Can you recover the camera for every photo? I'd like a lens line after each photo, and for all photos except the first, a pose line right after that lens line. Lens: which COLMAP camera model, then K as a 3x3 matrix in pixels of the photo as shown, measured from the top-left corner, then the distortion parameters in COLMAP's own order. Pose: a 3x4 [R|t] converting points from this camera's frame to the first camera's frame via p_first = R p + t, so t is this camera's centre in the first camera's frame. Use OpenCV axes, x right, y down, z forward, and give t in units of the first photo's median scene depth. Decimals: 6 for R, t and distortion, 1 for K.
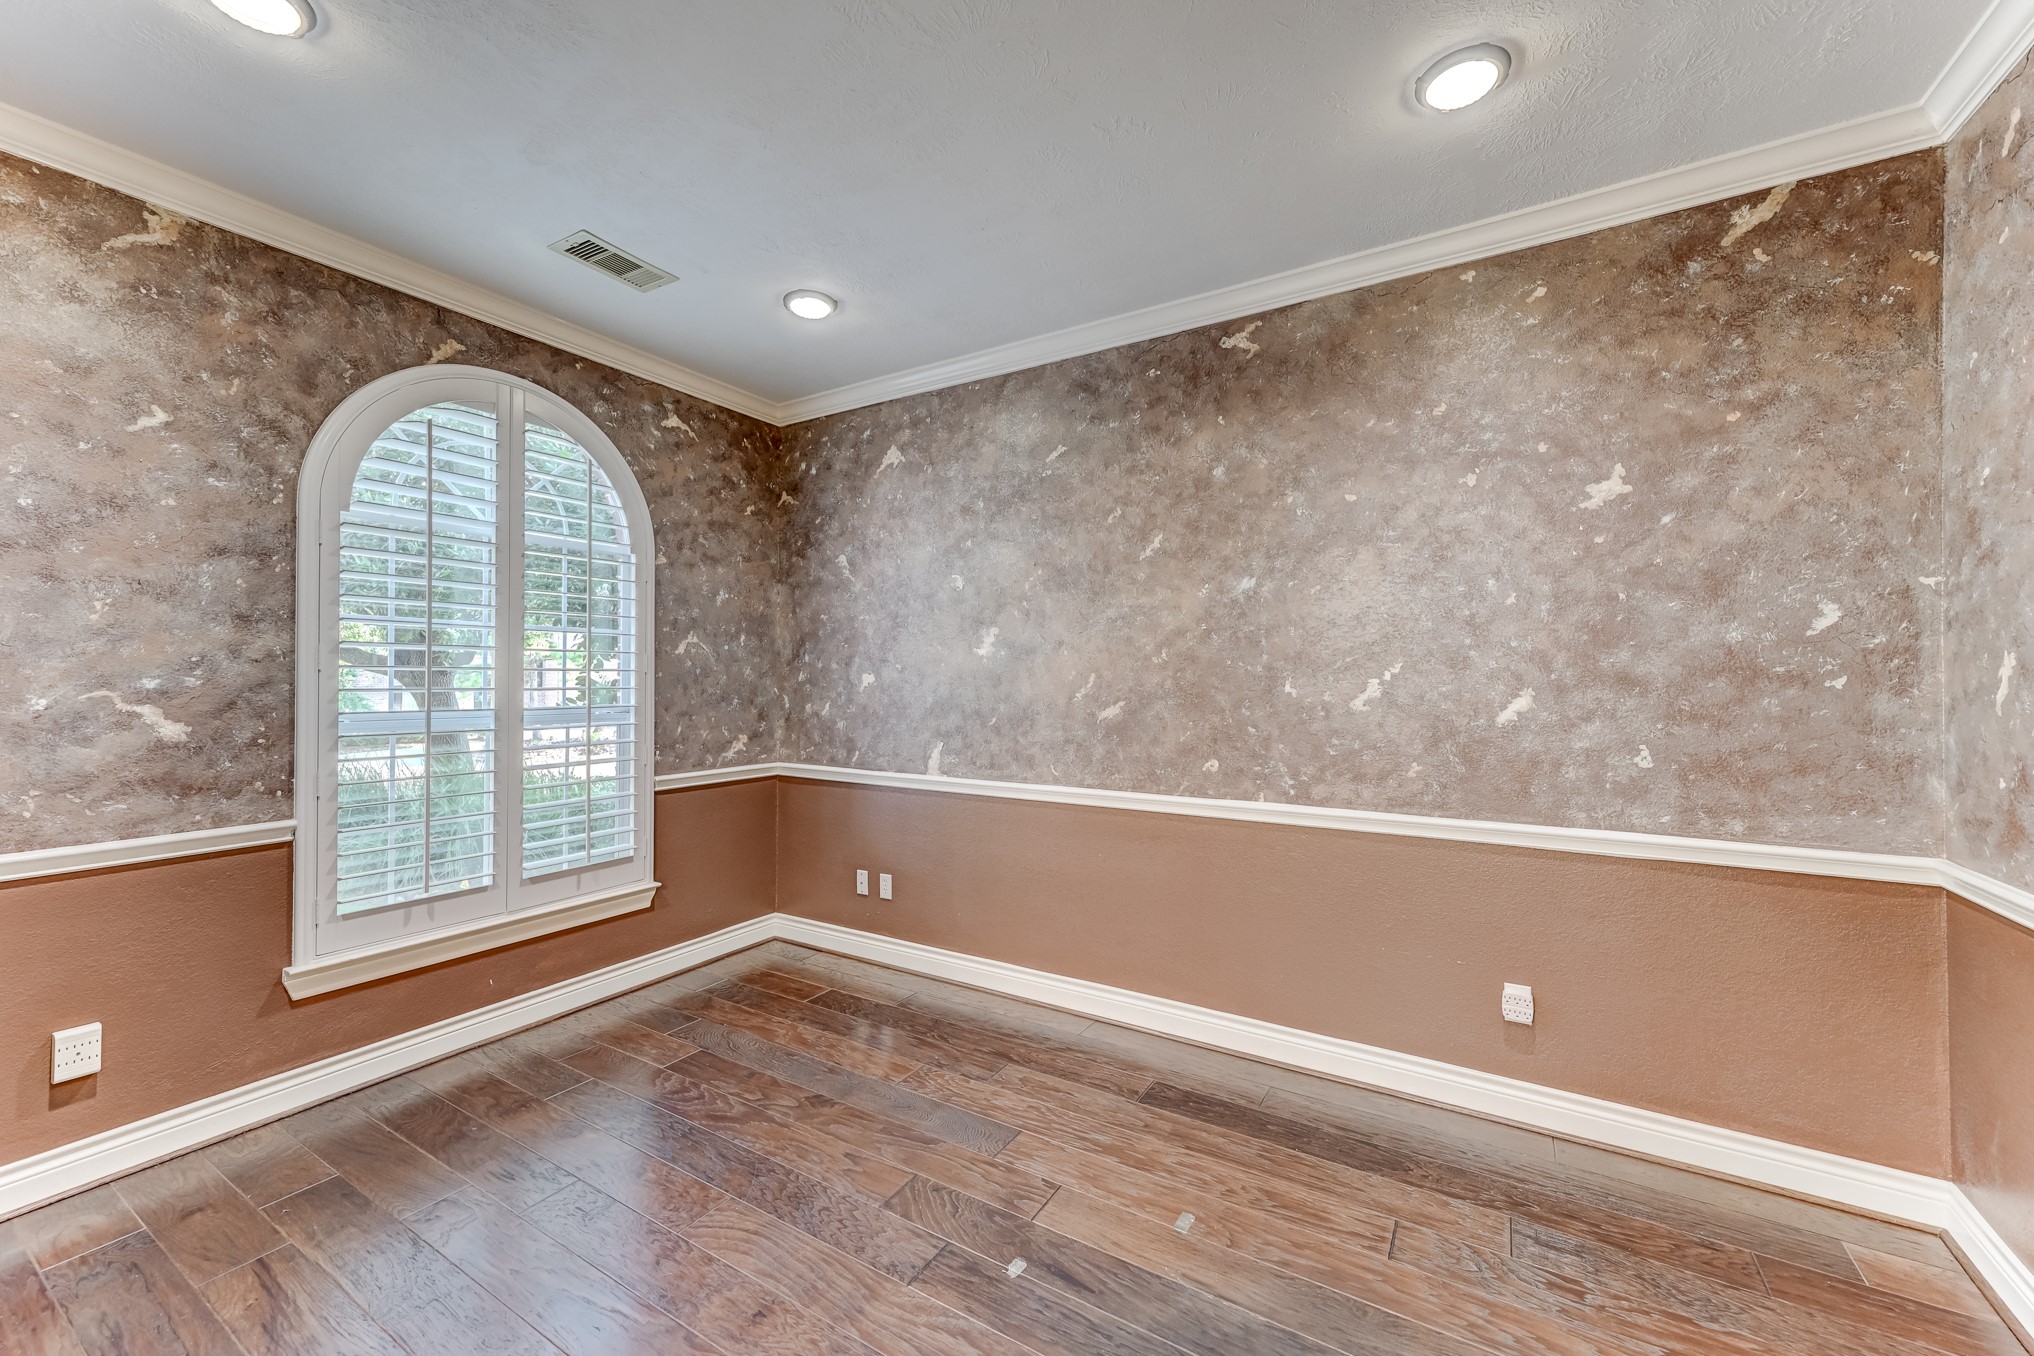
lens RADIAL K [[787.7, 0, 1014.1], [0, 787.7, 681.3], [0, 0, 1]] dist [0.002039, 0.000271]
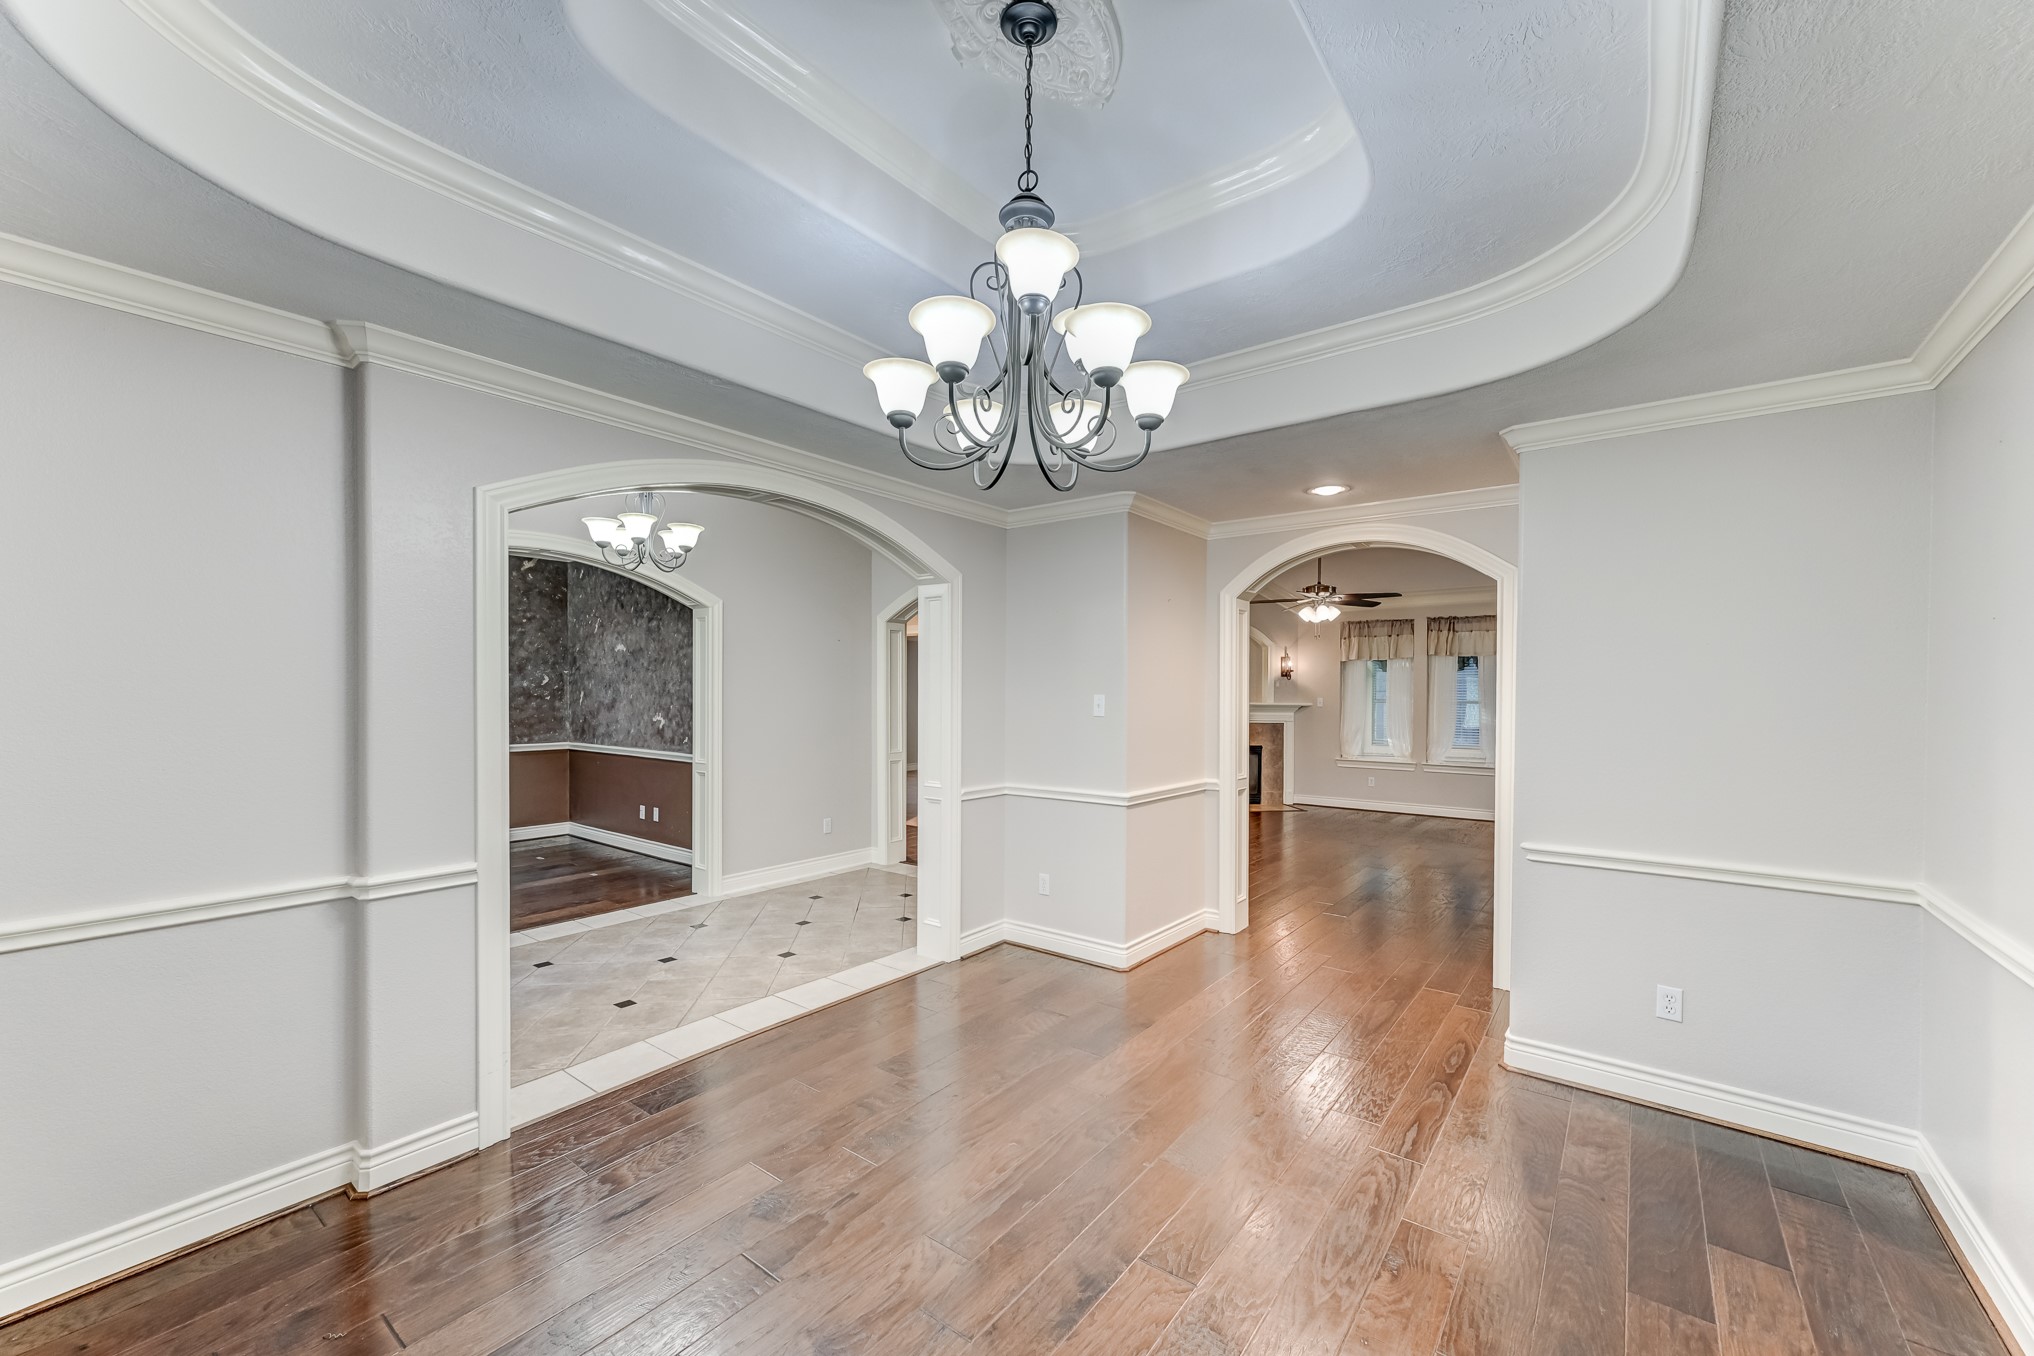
lens RADIAL K [[805.7, 0, 1016.5], [0, 805.7, 701.3], [0, 0, 1]] dist [0.008788, -0.000038]
pose [[0.102620, -0.013678, 0.994627, -2.546511], [-0.002300, 0.999900, 0.013988, -0.040954], [-0.994718, -0.003723, 0.102578, -1.603828]]
